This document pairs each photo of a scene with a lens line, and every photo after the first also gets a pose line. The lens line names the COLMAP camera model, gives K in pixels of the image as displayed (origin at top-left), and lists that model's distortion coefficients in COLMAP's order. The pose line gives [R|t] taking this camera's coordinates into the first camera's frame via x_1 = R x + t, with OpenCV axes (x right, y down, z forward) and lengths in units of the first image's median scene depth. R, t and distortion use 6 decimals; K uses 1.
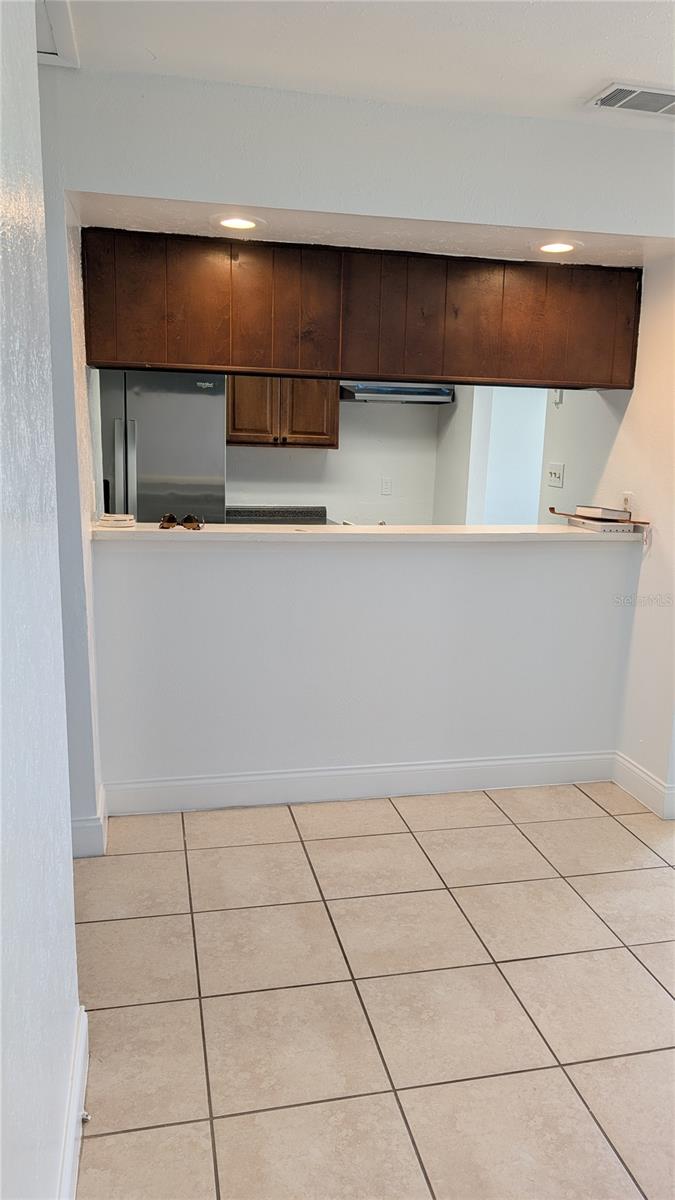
lens RADIAL K [[843.3, 0, 337.5], [0, 843.3, 600.0], [0, 0, 1]] dist [0.001066, 0.000642]
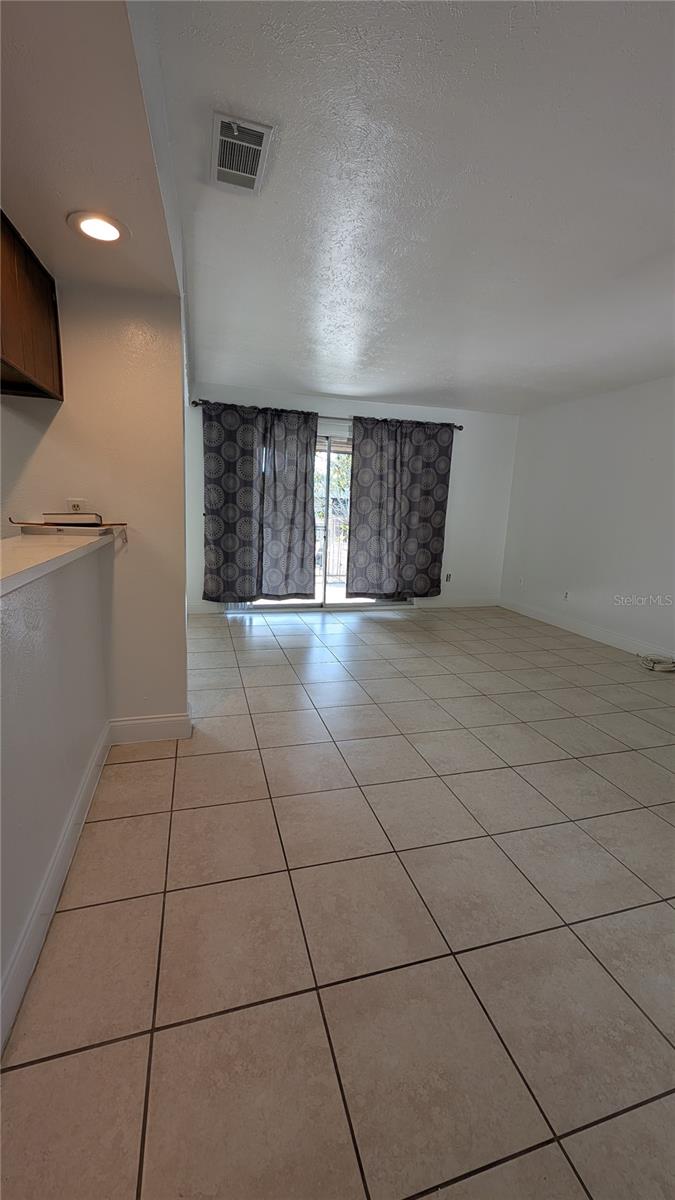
lens RADIAL K [[456.8, 0, 333.1], [0, 456.8, 594.6], [0, 0, 1]] dist [-0.000203, -0.000039]
pose [[-0.050367, -0.227504, 0.972474, -0.340432], [0.149787, 0.960976, 0.232572, -0.117361], [-0.987435, 0.157378, -0.014325, 0.846562]]
